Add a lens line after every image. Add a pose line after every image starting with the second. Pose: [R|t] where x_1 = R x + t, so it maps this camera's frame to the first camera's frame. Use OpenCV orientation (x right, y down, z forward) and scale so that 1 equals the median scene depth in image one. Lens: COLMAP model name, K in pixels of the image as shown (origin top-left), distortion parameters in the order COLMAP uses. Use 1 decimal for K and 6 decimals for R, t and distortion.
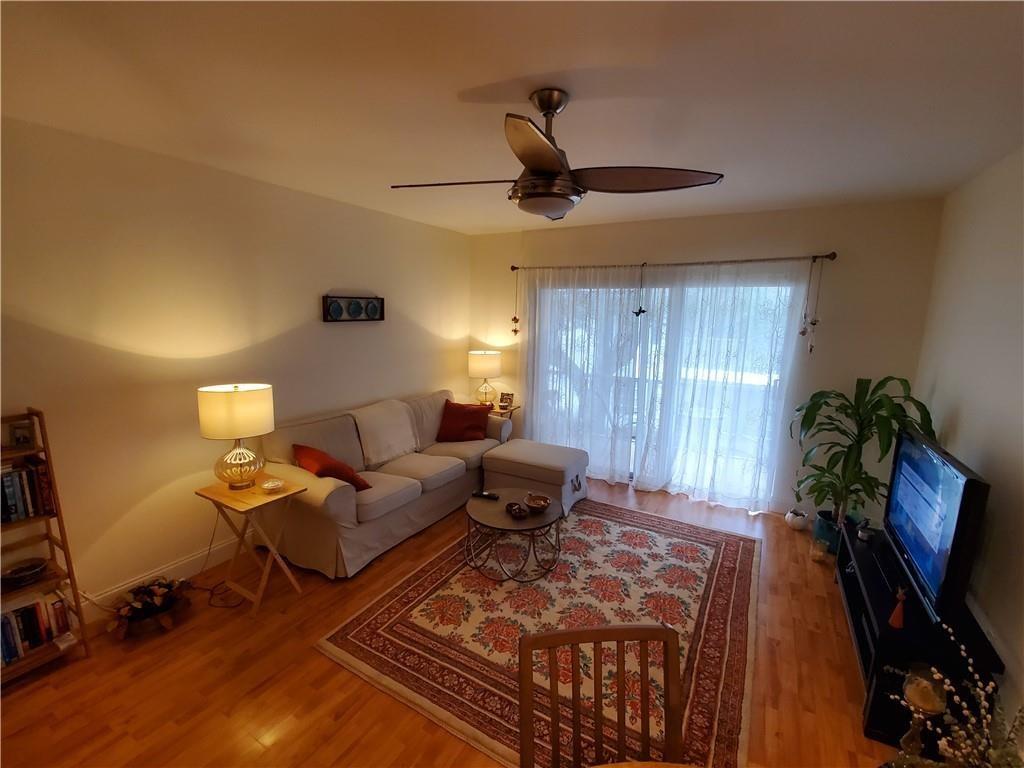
lens RADIAL K [[442.7, 0, 513.9], [0, 442.7, 387.8], [0, 0, 1]] dist [0.010232, -0.015305]
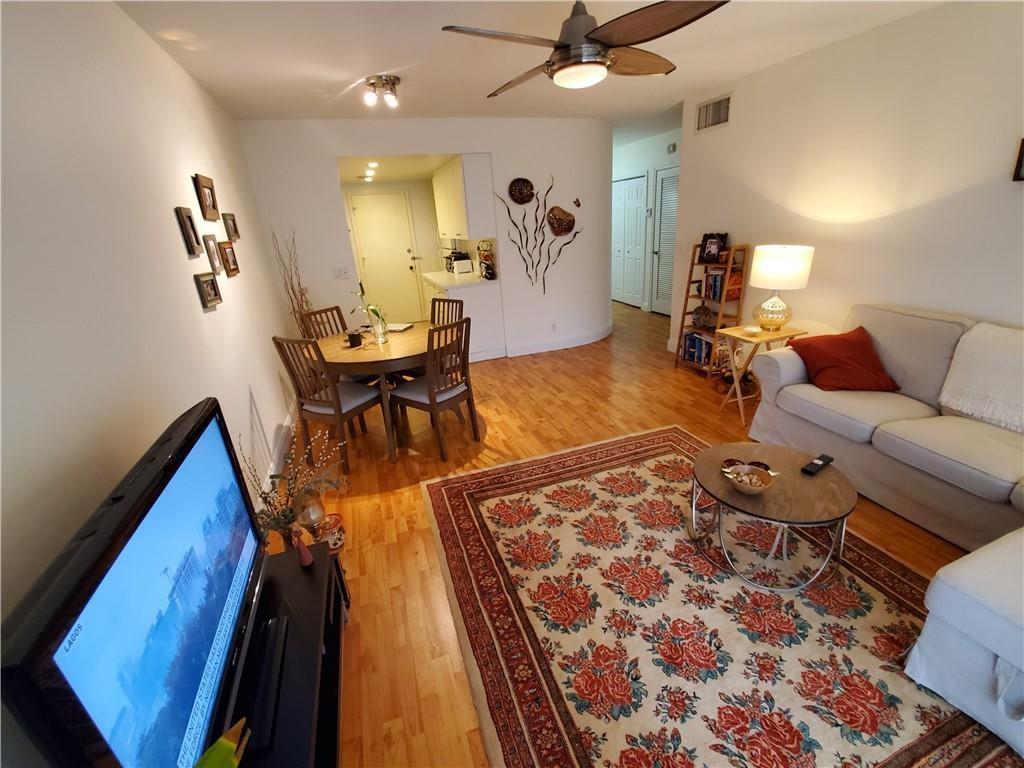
lens RADIAL K [[442.7, 0, 513.9], [0, 442.7, 387.8], [0, 0, 1]] dist [0.010232, -0.015305]
pose [[-0.661915, 0.297425, -0.688046, 0.760003], [-0.072091, 0.888395, 0.453384, -0.144469], [0.746104, 0.349703, -0.566600, 1.169179]]
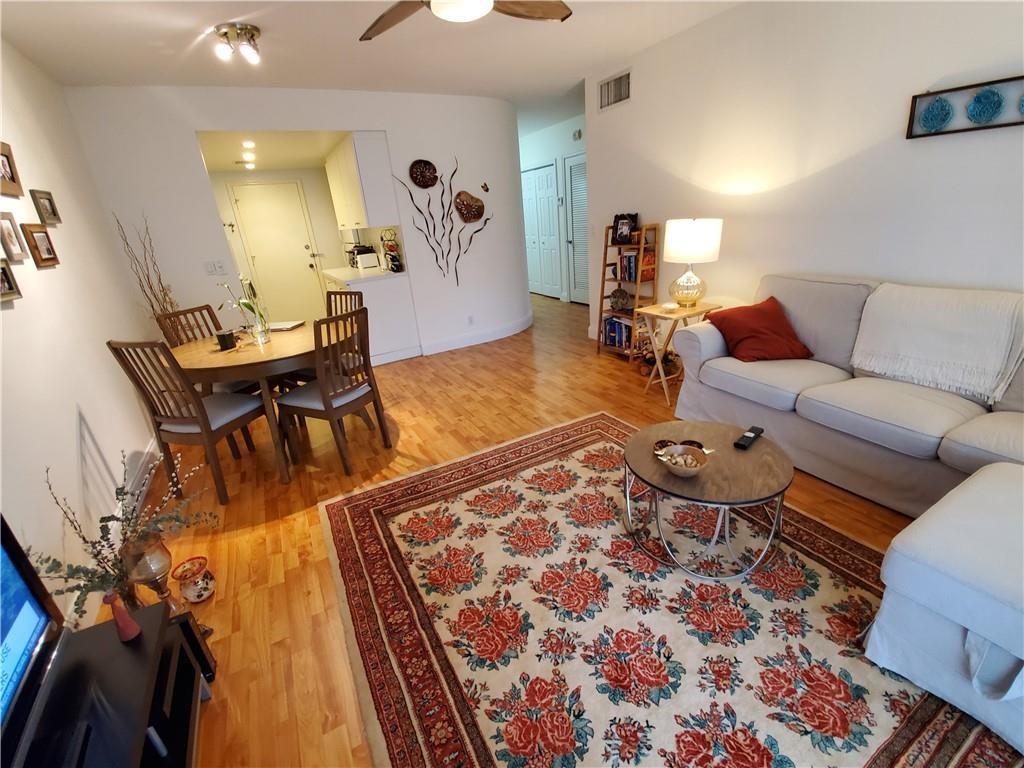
lens RADIAL K [[442.7, 0, 513.9], [0, 442.7, 387.8], [0, 0, 1]] dist [0.010232, -0.015305]
pose [[-0.521368, 0.338916, -0.783142, 0.659687], [-0.074441, 0.896183, 0.437394, -0.075085], [0.850079, 0.286341, -0.442013, 1.143331]]
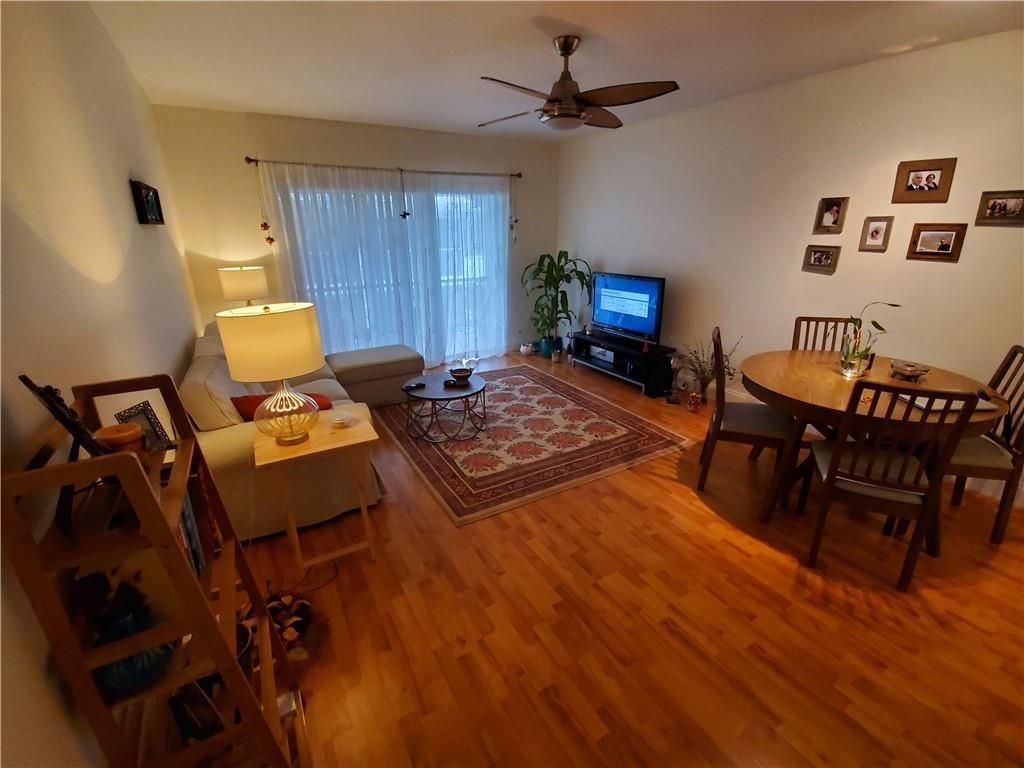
lens RADIAL K [[442.7, 0, 513.9], [0, 442.7, 387.8], [0, 0, 1]] dist [0.010232, -0.015305]
pose [[0.496692, -0.310658, 0.810425, -0.962646], [0.168490, 0.950497, 0.261087, 0.001361], [-0.851415, 0.006869, 0.524447, 0.260809]]
